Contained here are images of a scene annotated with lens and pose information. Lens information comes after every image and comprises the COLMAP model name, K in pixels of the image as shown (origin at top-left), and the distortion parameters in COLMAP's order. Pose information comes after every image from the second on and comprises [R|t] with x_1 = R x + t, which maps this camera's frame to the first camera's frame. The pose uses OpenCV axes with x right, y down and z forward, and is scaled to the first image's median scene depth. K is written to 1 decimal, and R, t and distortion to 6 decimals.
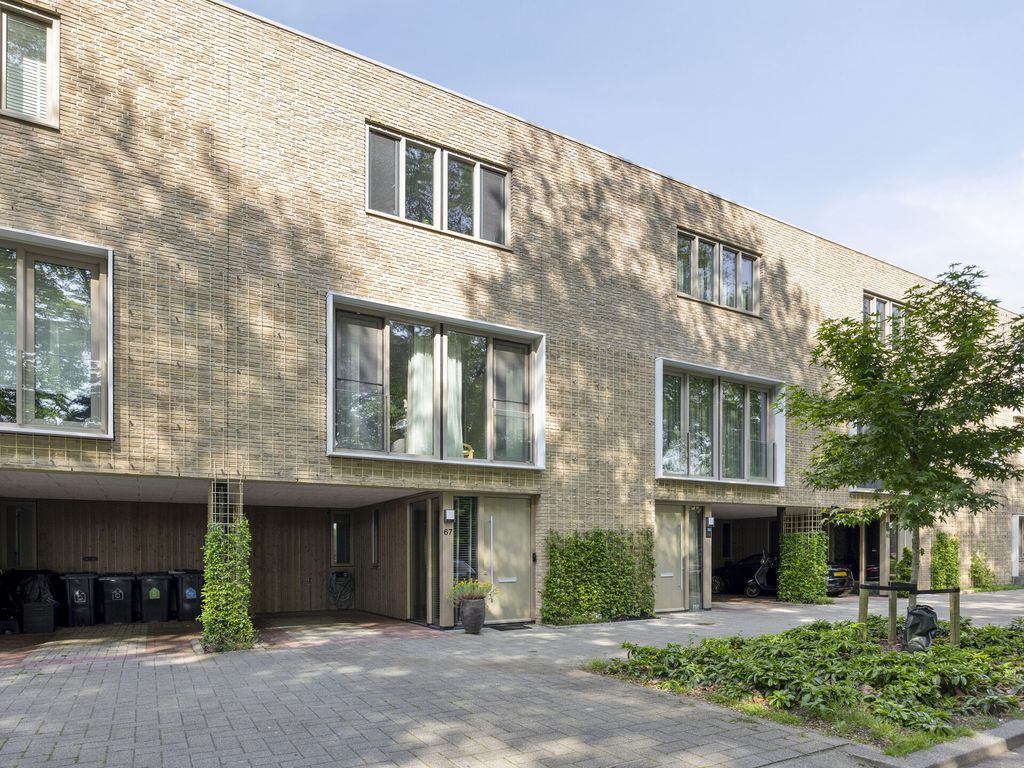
lens RADIAL K [[651.6, 0, 592.1], [0, 651.6, 601.2], [0, 0, 1]] dist [-0.005661, 0.000286]
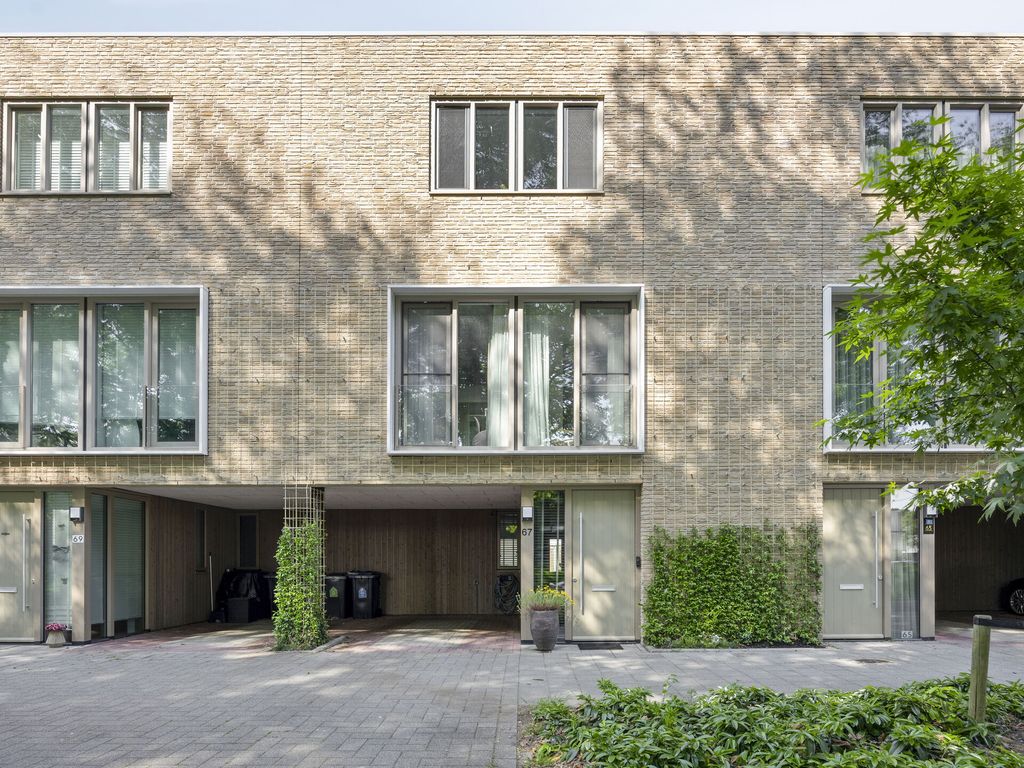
lens RADIAL K [[717.1, 0, 510.6], [0, 717.1, 589.8], [0, 0, 1]] dist [-0.006505, -0.001395]
pose [[0.845048, 0.026995, -0.534009, 0.269393], [-0.040413, 0.999093, -0.013447, -0.014610], [0.533161, 0.032945, 0.845372, 0.173914]]
